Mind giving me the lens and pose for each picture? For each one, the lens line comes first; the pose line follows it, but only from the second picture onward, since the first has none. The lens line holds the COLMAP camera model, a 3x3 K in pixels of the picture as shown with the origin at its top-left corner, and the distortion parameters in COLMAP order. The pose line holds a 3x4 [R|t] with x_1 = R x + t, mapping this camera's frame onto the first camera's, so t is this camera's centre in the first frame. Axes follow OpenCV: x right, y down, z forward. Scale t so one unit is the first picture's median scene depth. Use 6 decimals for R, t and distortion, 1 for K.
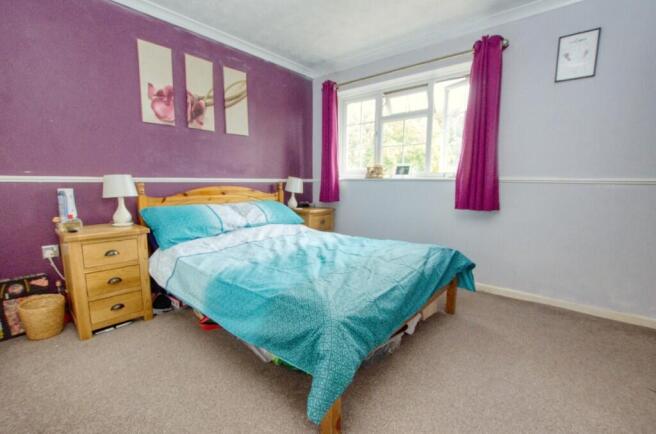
lens RADIAL K [[286.5, 0, 330.3], [0, 286.5, 223.1], [0, 0, 1]] dist [-0.042165, 0.011254]
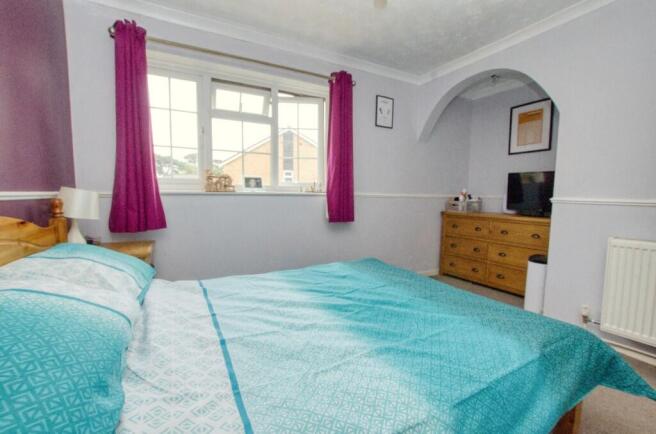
lens RADIAL K [[286.5, 0, 330.3], [0, 286.5, 223.1], [0, 0, 1]] dist [-0.042165, 0.011254]
pose [[0.360225, -0.090653, 0.928450, -0.496744], [0.123981, 0.991090, 0.048667, -0.090186], [-0.924590, 0.097579, 0.368255, 0.553593]]
